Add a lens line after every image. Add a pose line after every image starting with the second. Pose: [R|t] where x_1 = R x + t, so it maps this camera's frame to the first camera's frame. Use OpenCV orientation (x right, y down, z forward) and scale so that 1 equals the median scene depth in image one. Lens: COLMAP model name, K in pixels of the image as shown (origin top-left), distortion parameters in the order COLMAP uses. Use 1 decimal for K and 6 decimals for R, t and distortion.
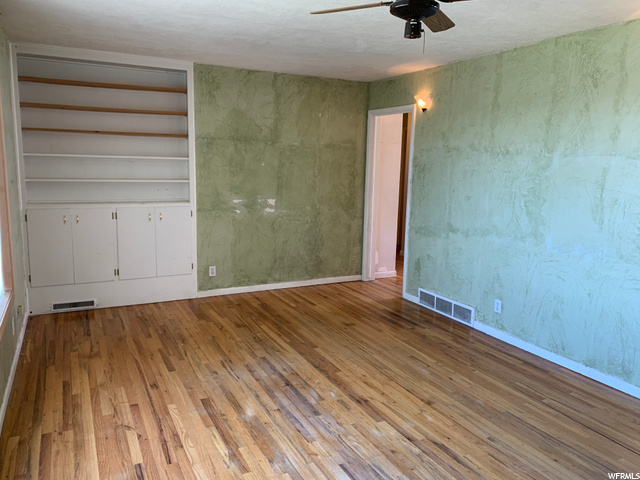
lens RADIAL K [[488.4, 0, 317.6], [0, 488.4, 235.7], [0, 0, 1]] dist [0.063579, -0.079301]
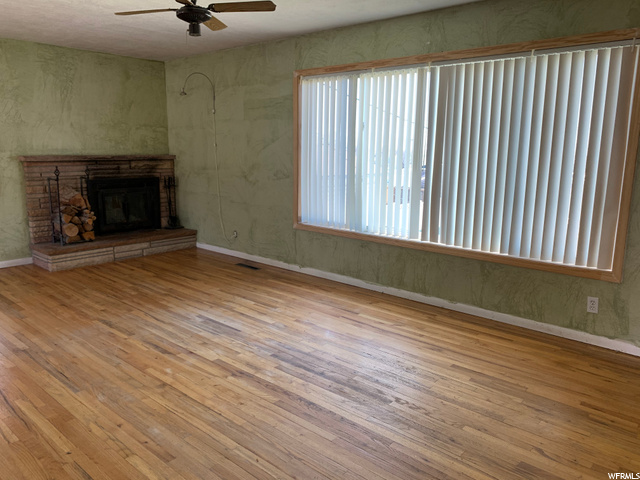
lens RADIAL K [[488.4, 0, 317.6], [0, 488.4, 235.7], [0, 0, 1]] dist [0.063579, -0.079301]
pose [[-0.932294, 0.034860, -0.360017, 0.229757], [-0.085307, 0.946074, 0.312518, -0.192940], [0.351498, 0.322071, -0.879045, 1.489551]]
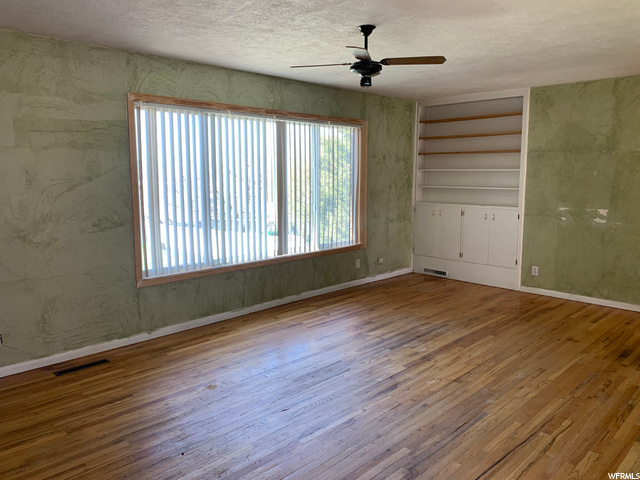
lens RADIAL K [[488.4, 0, 317.6], [0, 488.4, 235.7], [0, 0, 1]] dist [0.063579, -0.079301]
pose [[0.302372, 0.103533, -0.947551, 0.951606], [-0.136723, 0.988515, 0.064379, -0.014282], [0.943334, 0.110085, 0.313054, 0.254912]]
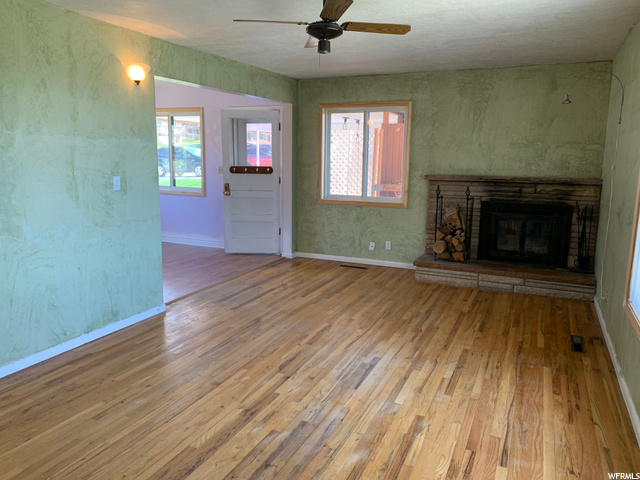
lens RADIAL K [[488.4, 0, 317.6], [0, 488.4, 235.7], [0, 0, 1]] dist [0.063579, -0.079301]
pose [[-0.617182, -0.159931, 0.770395, -0.519119], [0.095442, 0.956677, 0.275063, -0.173466], [-0.781011, 0.243292, -0.575179, 1.103852]]
